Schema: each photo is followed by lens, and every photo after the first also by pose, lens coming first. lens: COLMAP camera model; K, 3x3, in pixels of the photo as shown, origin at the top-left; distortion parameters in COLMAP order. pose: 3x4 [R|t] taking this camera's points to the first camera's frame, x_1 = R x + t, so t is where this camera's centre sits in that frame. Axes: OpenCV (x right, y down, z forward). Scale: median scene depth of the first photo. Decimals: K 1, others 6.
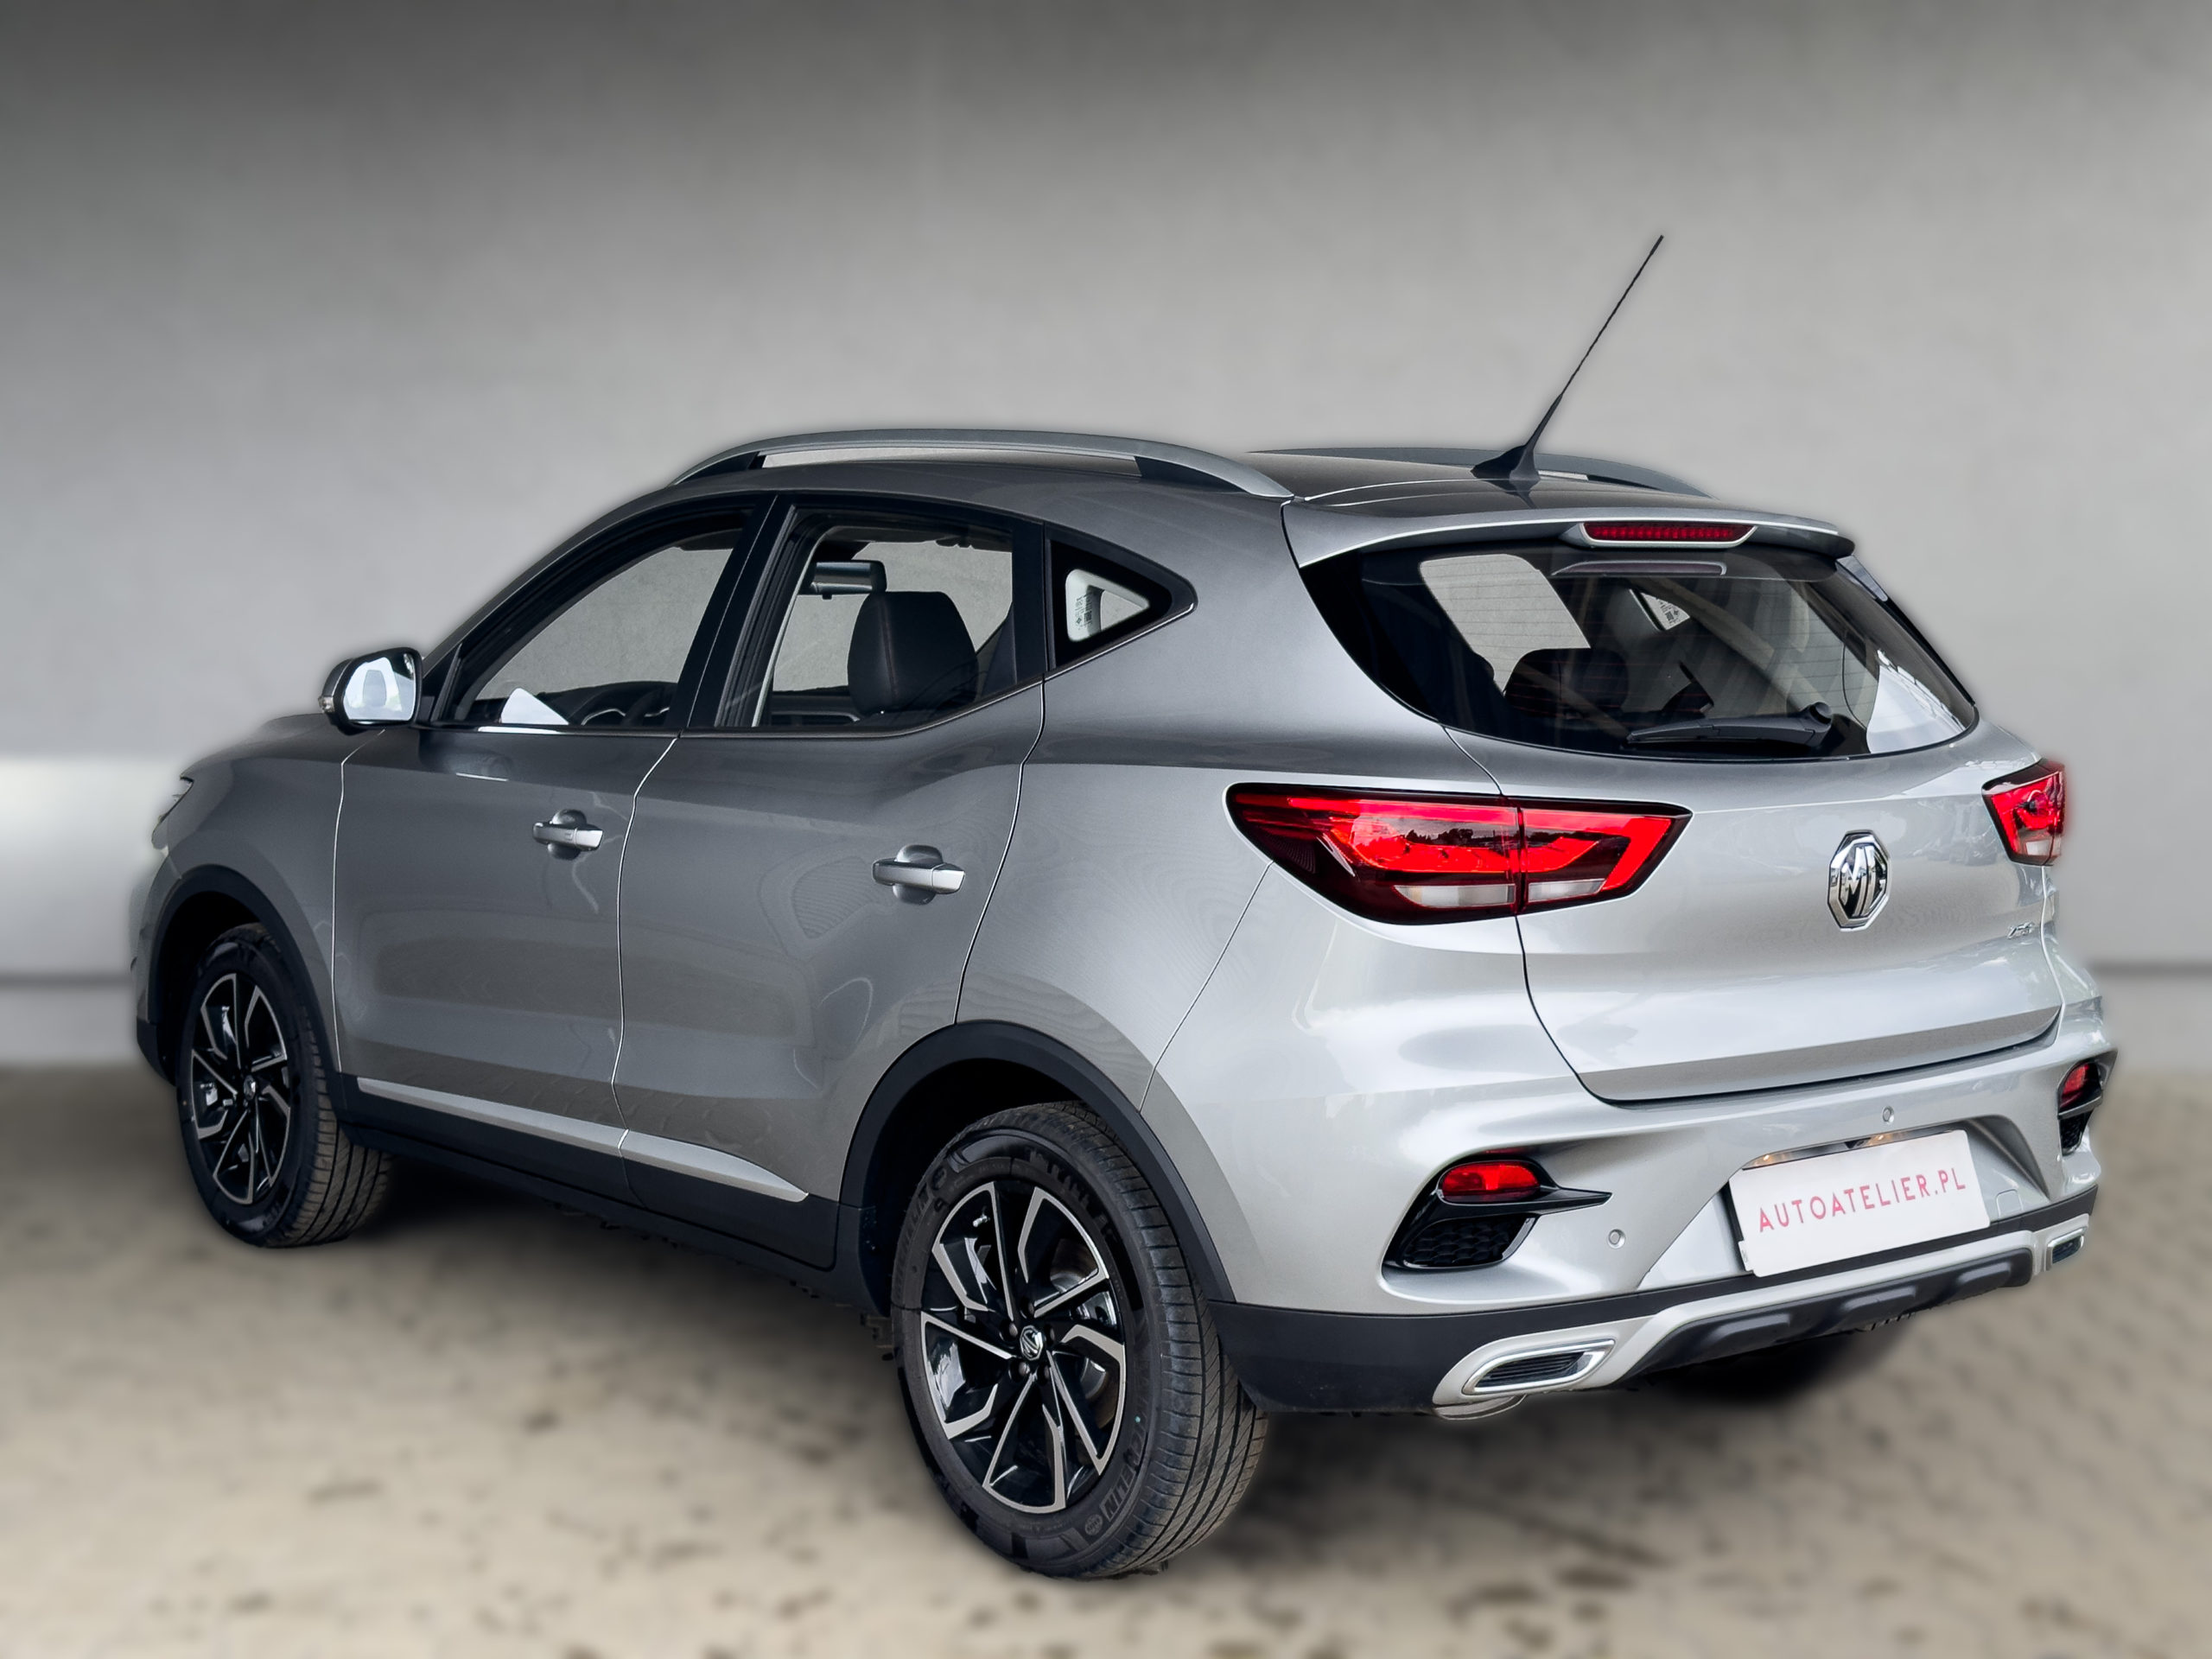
lens RADIAL K [[3037.0, 0, 1106.0], [0, 3037.0, 829.5], [0, 0, 1]] dist [0.134715, -0.041240]
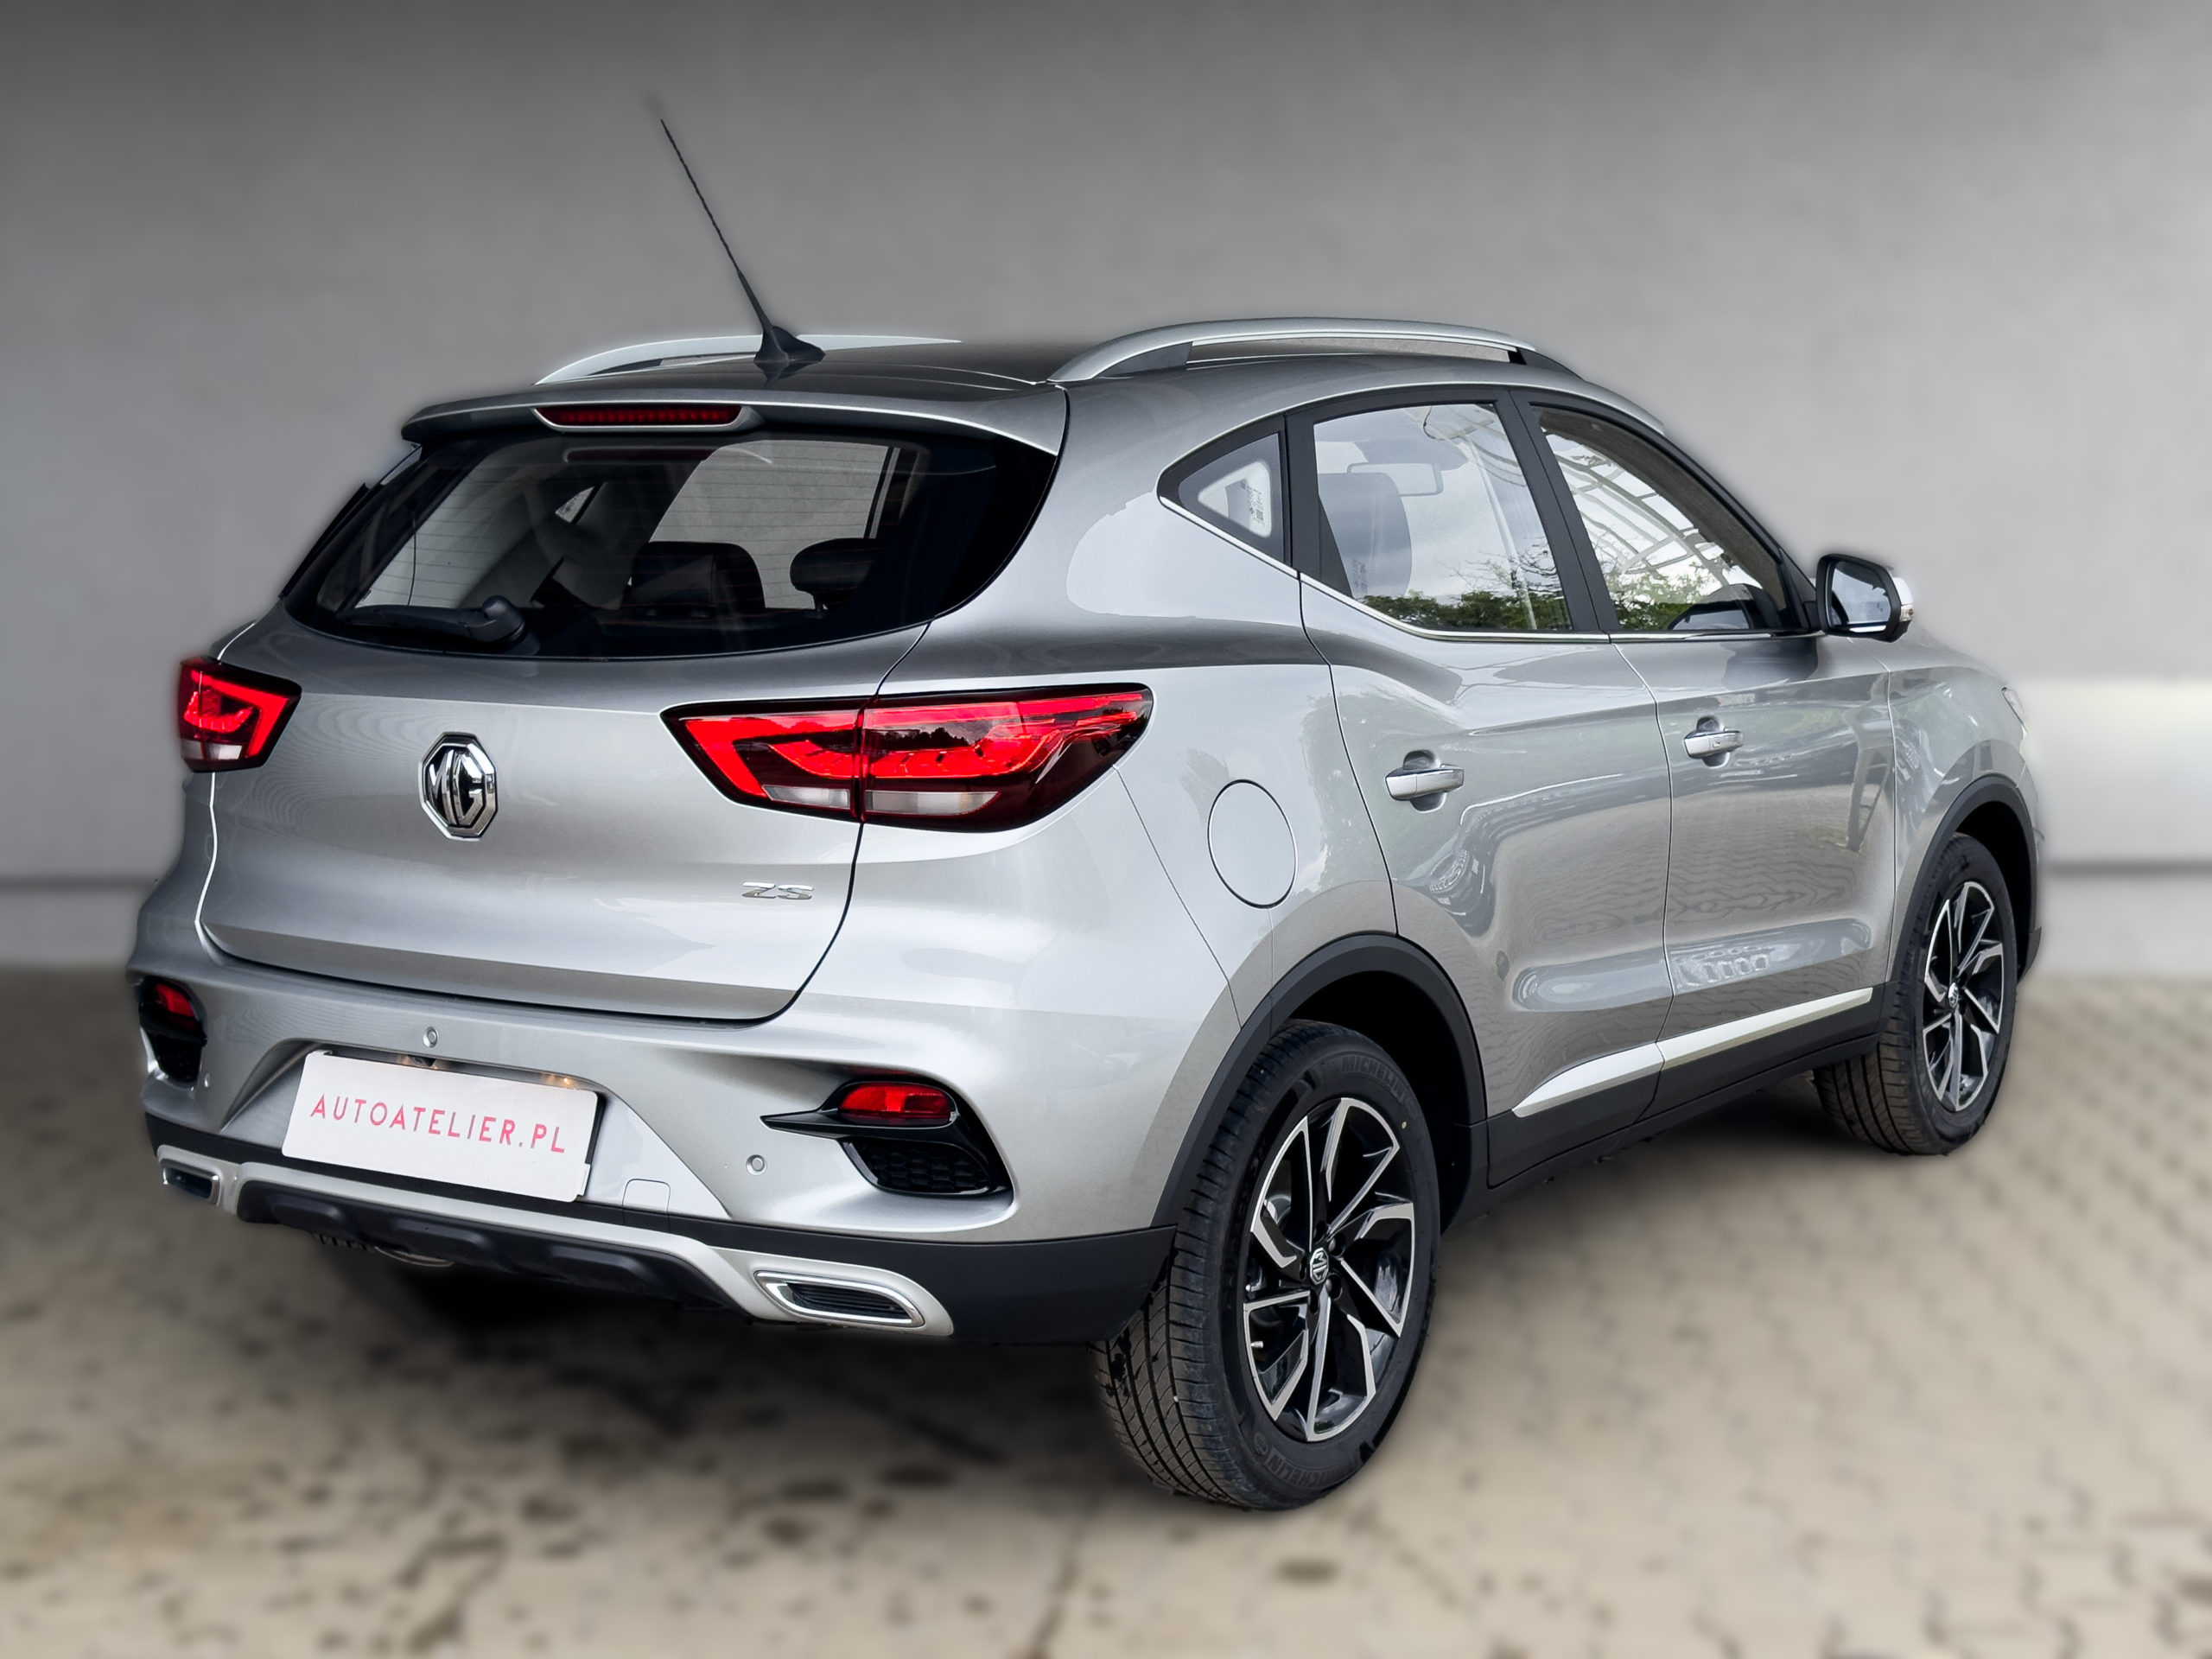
lens RADIAL K [[3037.0, 0, 1106.0], [0, 3037.0, 829.5], [0, 0, 1]] dist [0.134715, -0.041240]
pose [[0.317573, 0.125078, -0.939948, 1.167357], [-0.070982, 0.991617, 0.107972, -0.085396], [0.945573, 0.032431, 0.323789, 0.864667]]
